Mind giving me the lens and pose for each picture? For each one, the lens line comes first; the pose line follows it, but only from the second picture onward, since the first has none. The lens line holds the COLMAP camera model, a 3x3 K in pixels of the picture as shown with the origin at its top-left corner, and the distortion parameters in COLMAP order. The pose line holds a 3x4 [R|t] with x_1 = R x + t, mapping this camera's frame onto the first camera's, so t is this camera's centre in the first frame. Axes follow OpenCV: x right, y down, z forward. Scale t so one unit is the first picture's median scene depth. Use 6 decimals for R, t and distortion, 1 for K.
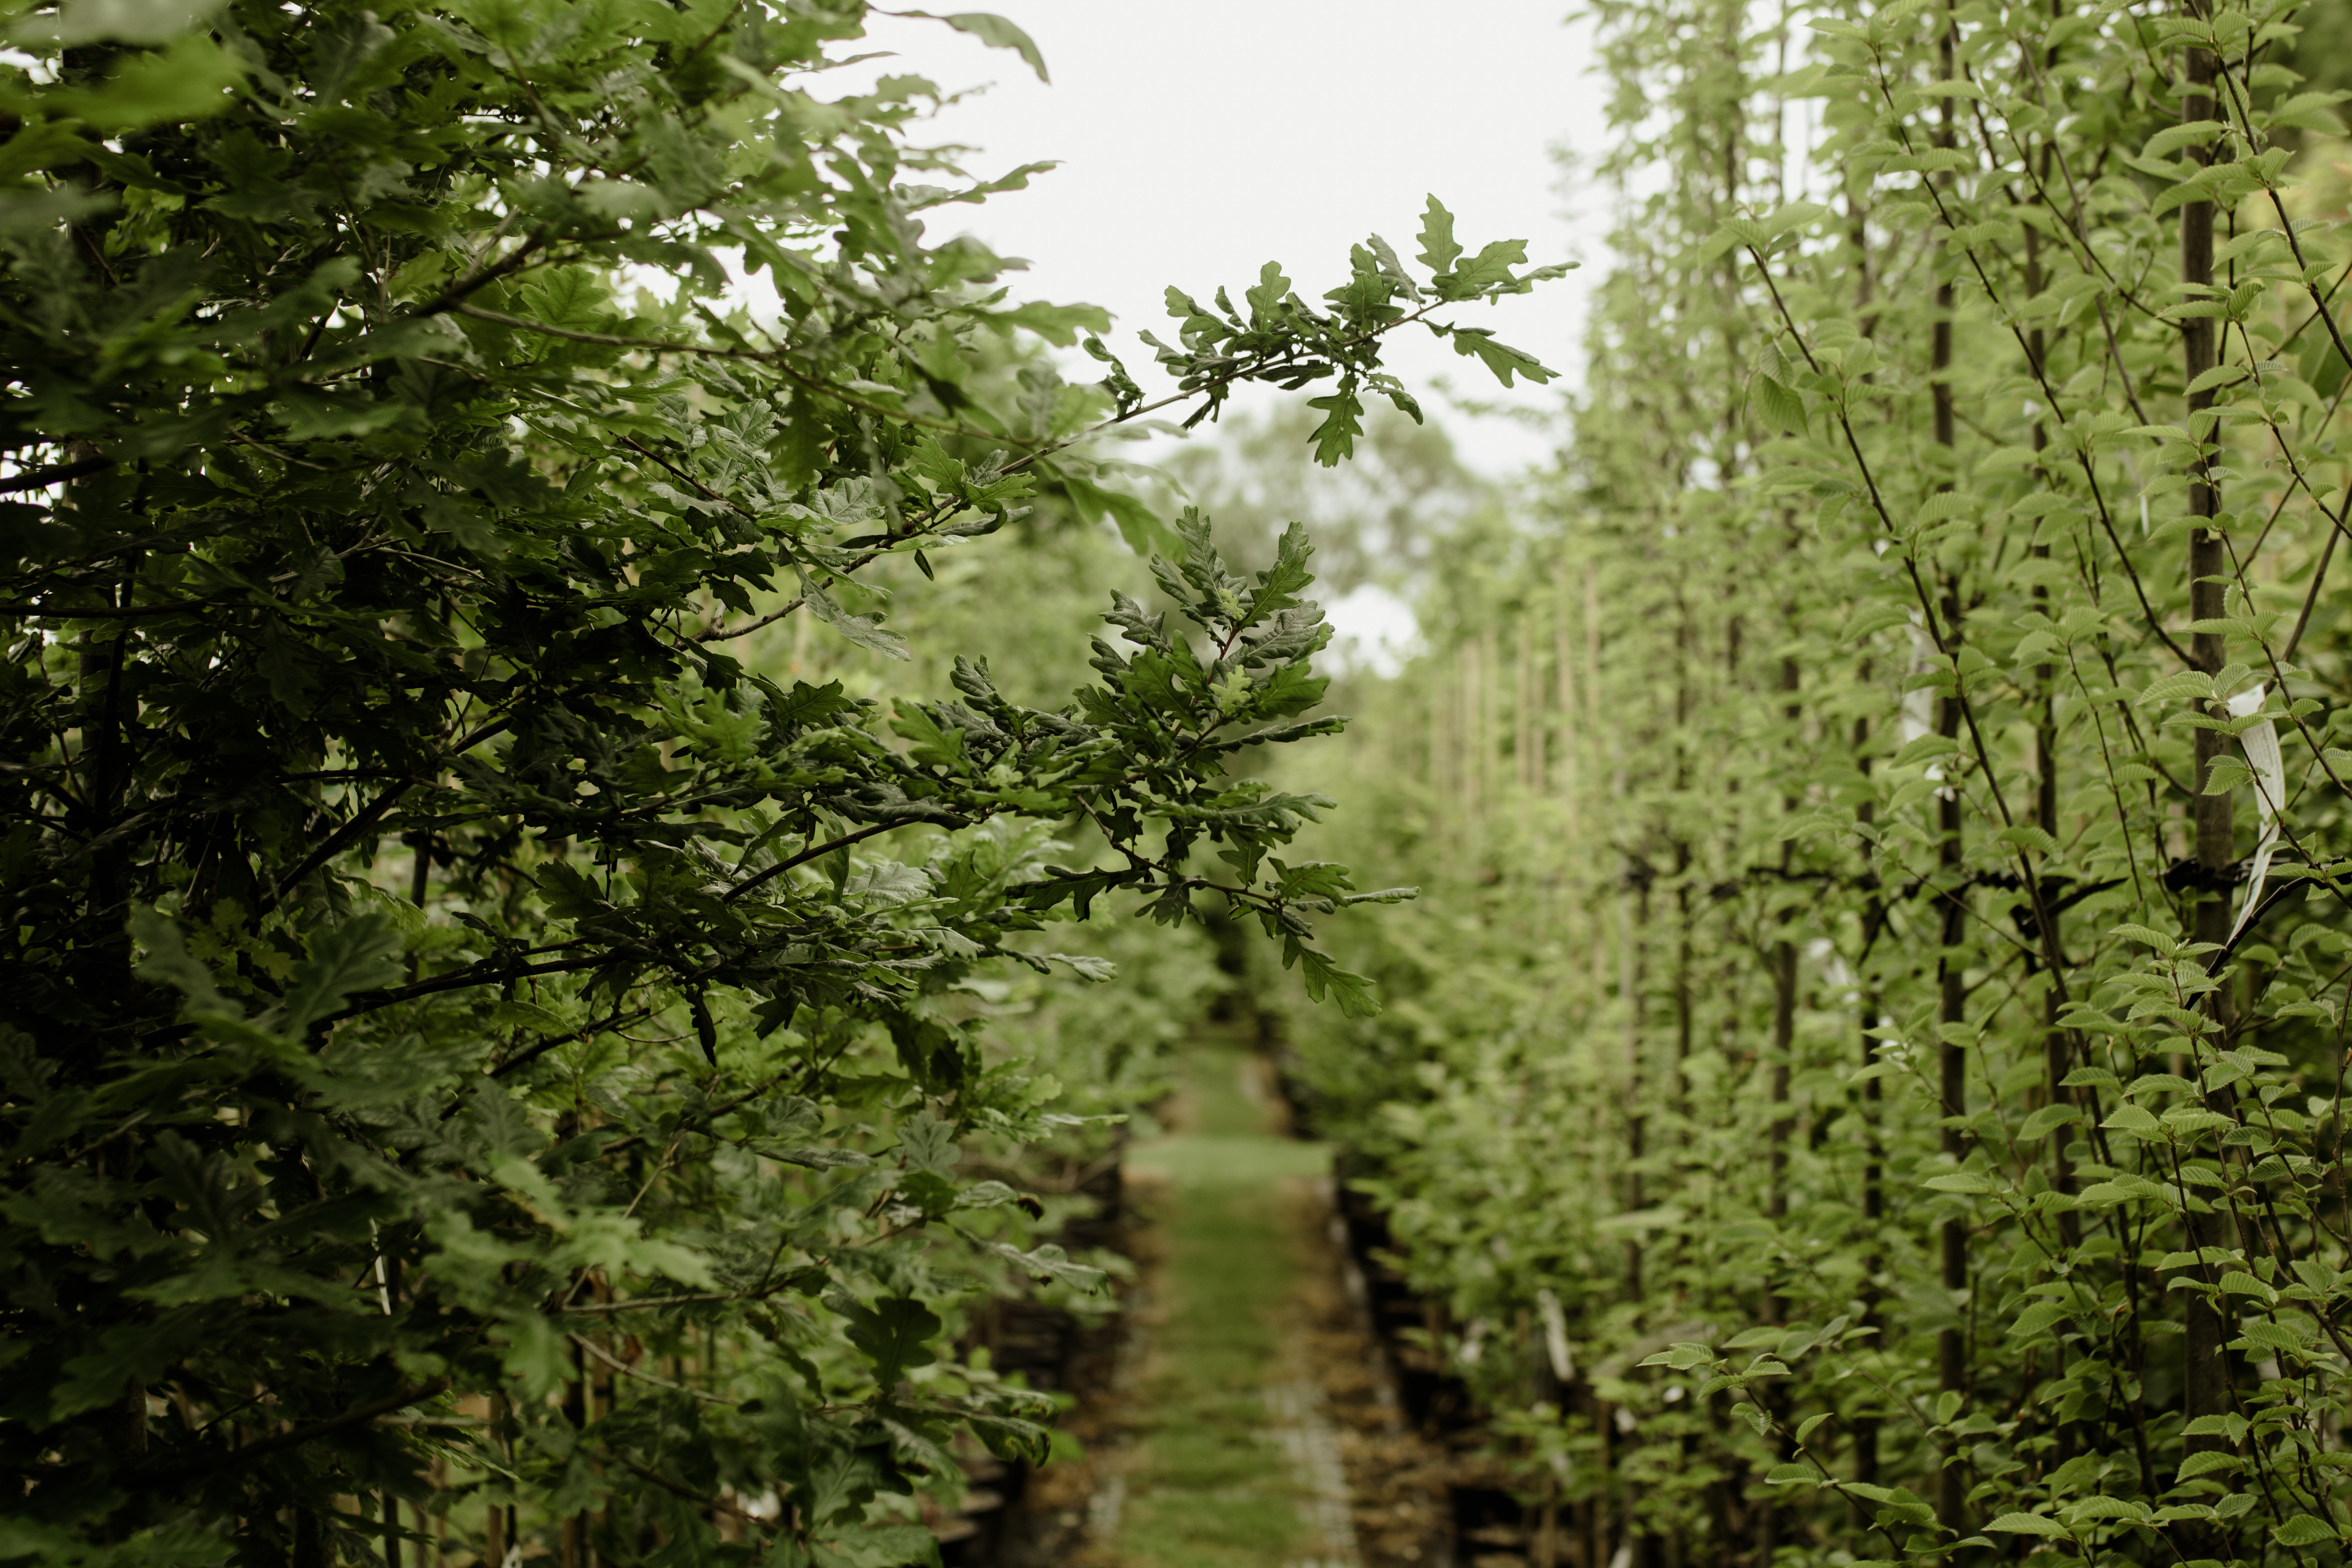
lens RADIAL K [[3516.9, 0, 1182.0], [0, 3516.9, 777.1], [0, 0, 1]] dist [-0.073734, 0.000000]
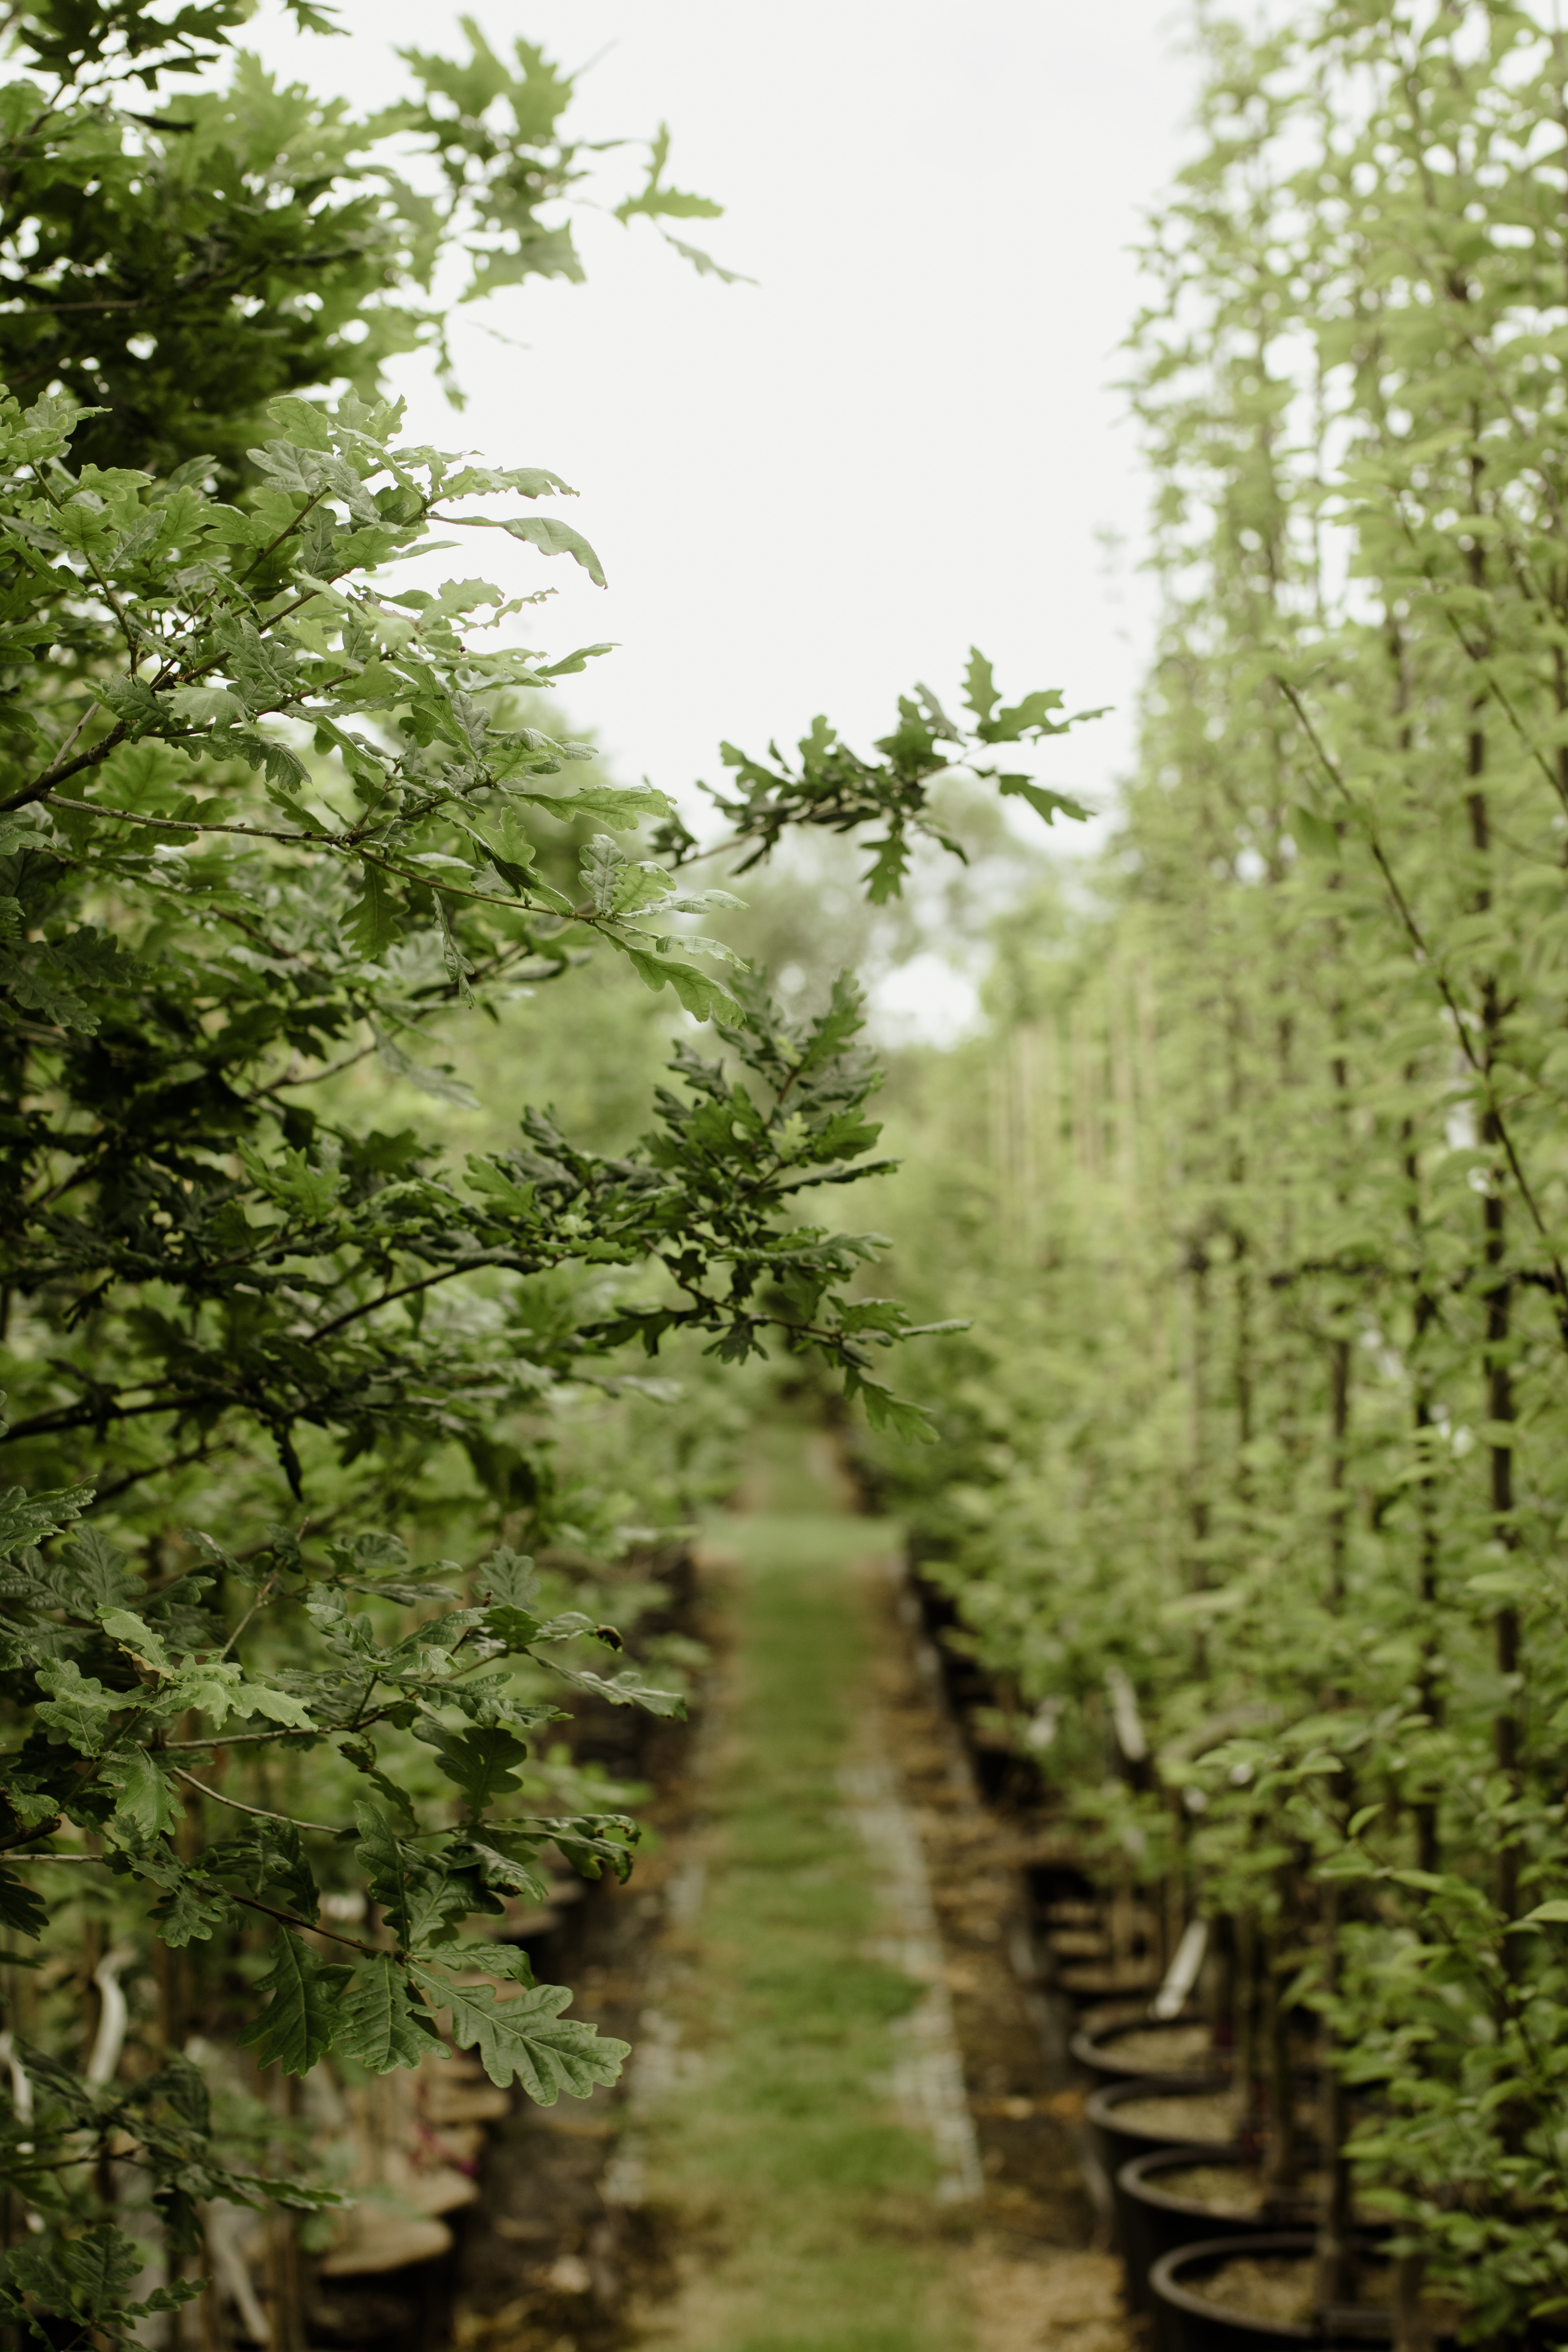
lens RADIAL K [[3516.9, 0, 784.1], [0, 3516.9, 1187.5], [0, 0, 1]] dist [-0.073734, 0.000000]
pose [[0.999689, -0.022290, 0.011186, 0.000220], [0.022193, 0.999715, 0.008780, -0.012650], [-0.011379, -0.008529, 0.999899, -0.030705]]
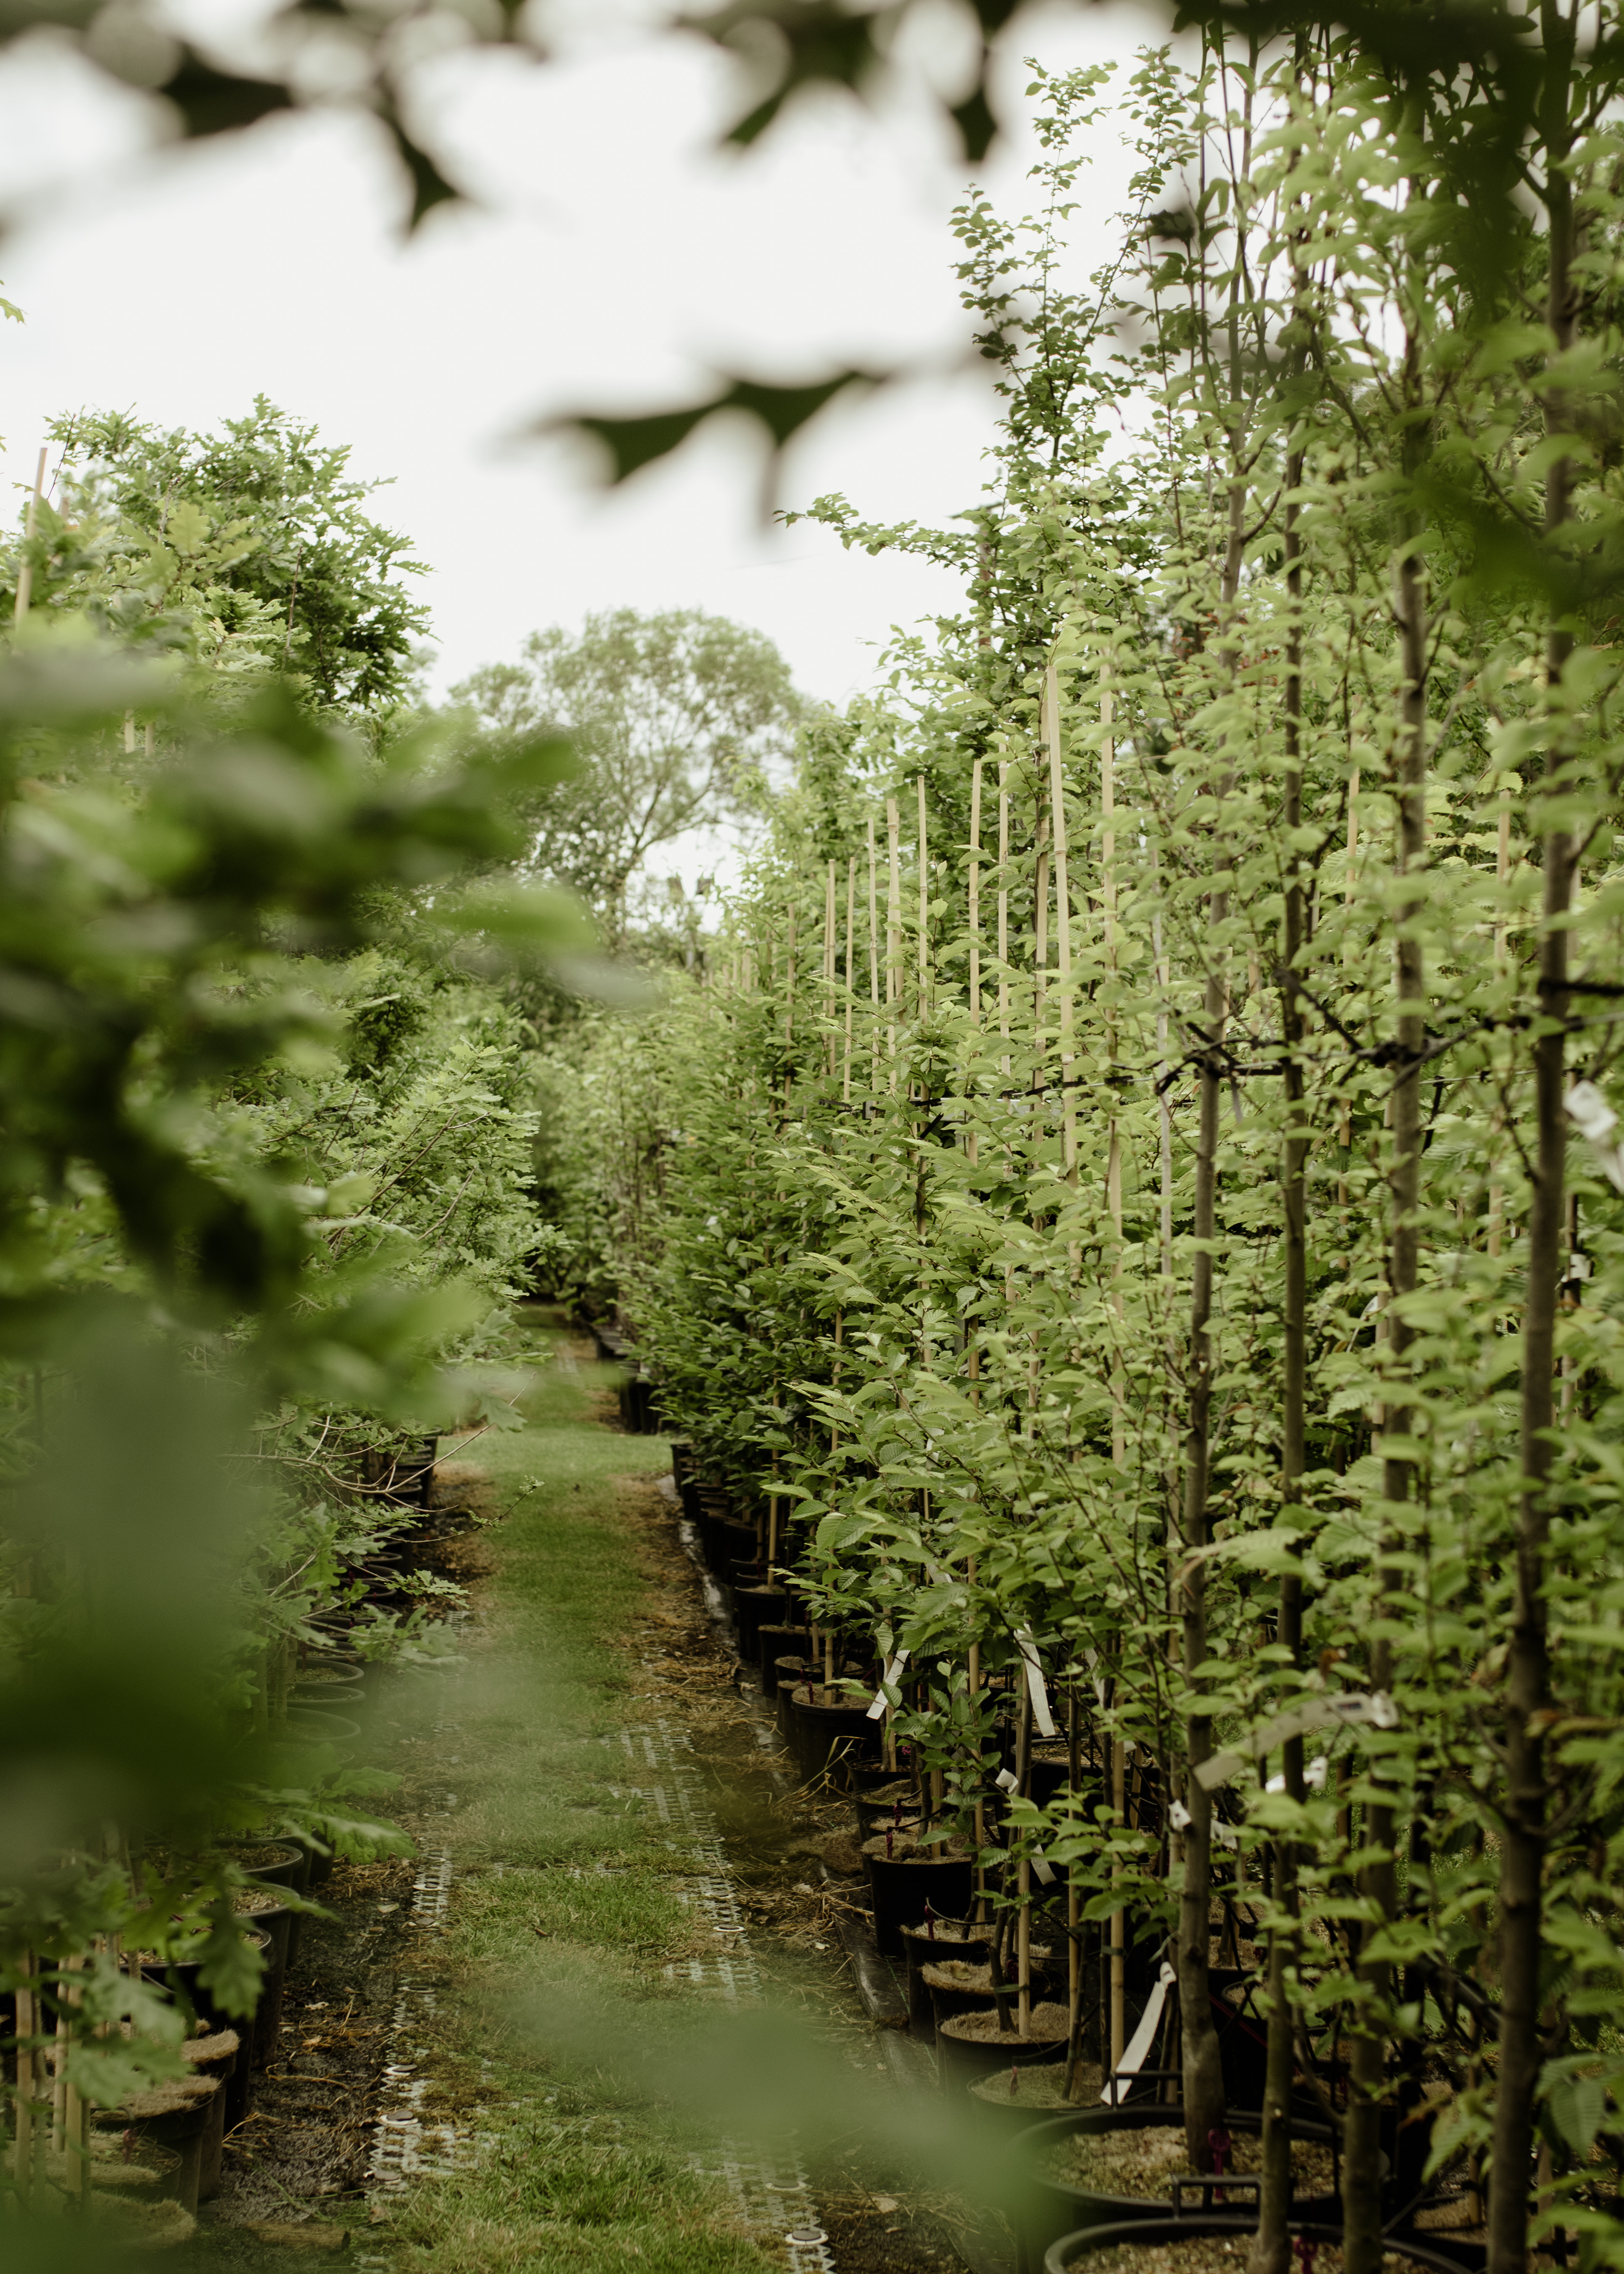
lens RADIAL K [[3982.2, 0, 806.3], [0, 3982.2, 1135.9], [0, 0, 1]] dist [-0.072249, 0.000000]
pose [[0.996994, -0.000979, 0.077474, -0.033028], [-0.001268, 0.999580, 0.028953, 0.050652], [-0.077469, -0.028964, 0.996574, 0.480972]]
